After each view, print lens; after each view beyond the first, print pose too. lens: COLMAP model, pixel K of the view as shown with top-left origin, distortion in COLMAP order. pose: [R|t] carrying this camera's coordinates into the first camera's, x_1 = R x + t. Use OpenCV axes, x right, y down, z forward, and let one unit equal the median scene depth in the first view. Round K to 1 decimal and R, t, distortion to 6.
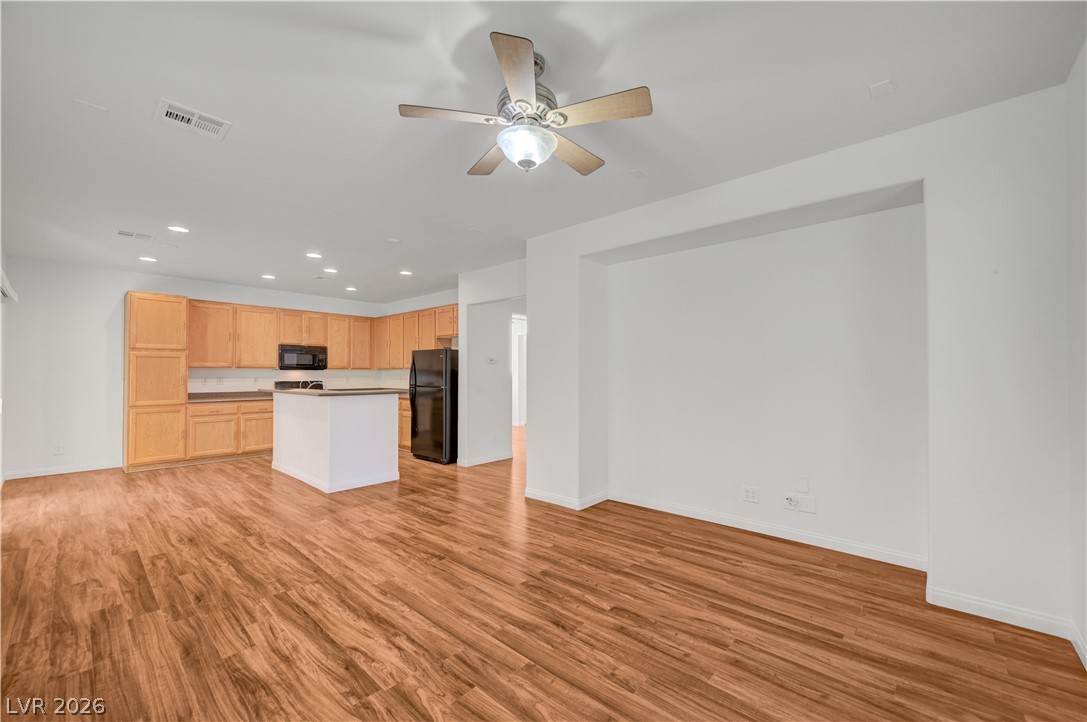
lens RADIAL K [[431.5, 0, 547.2], [0, 431.5, 367.0], [0, 0, 1]] dist [0.001083, 0.000426]
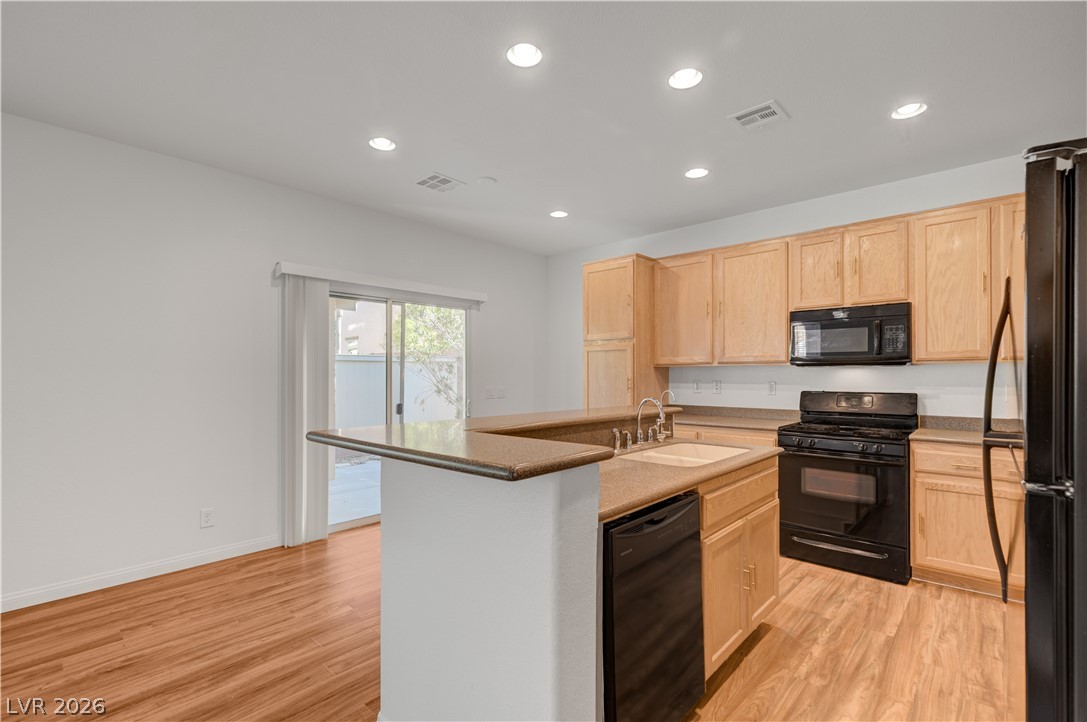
lens RADIAL K [[489.4, 0, 546.4], [0, 489.4, 372.9], [0, 0, 1]] dist [-0.001300, 0.000585]
pose [[-0.009577, -0.005647, -0.999938, -0.105074], [0.015862, 0.999857, -0.005798, 0.014790], [0.999828, -0.015916, -0.009486, 0.876475]]
